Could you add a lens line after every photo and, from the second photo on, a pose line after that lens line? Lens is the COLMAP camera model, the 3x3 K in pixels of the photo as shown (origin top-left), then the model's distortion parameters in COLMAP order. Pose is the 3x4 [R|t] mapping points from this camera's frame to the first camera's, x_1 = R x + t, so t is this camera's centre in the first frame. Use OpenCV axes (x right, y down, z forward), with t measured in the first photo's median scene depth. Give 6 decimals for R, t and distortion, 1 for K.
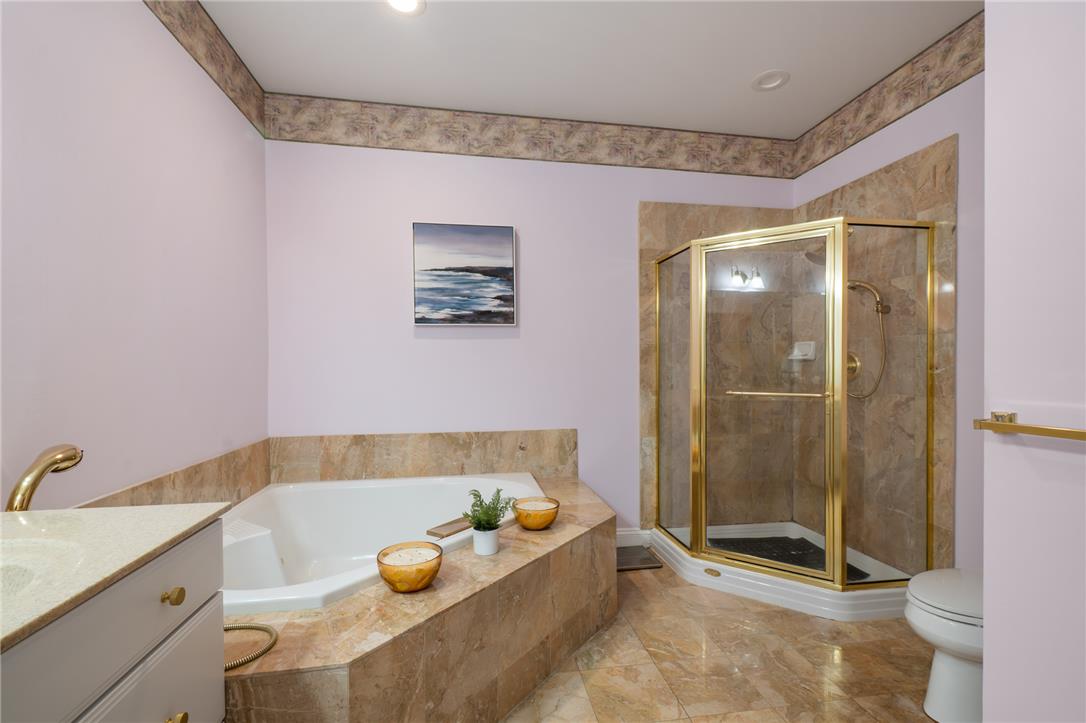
lens RADIAL K [[488.2, 0, 552.4], [0, 488.2, 372.6], [0, 0, 1]] dist [0.012136, -0.006683]
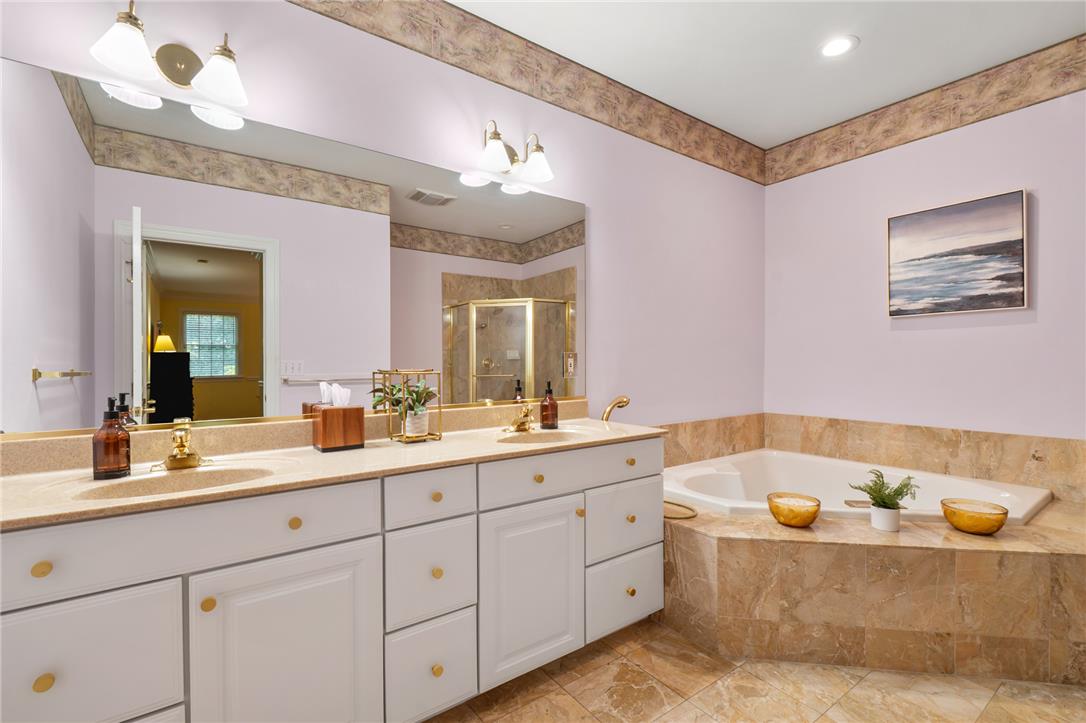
lens RADIAL K [[488.2, 0, 538.4], [0, 488.2, 361.2], [0, 0, 1]] dist [0.012136, -0.006683]
pose [[0.426537, 0.001161, -0.904469, 0.340352], [-0.008061, 0.999964, -0.002518, 0.002506], [0.904434, 0.008364, 0.426531, -0.107135]]
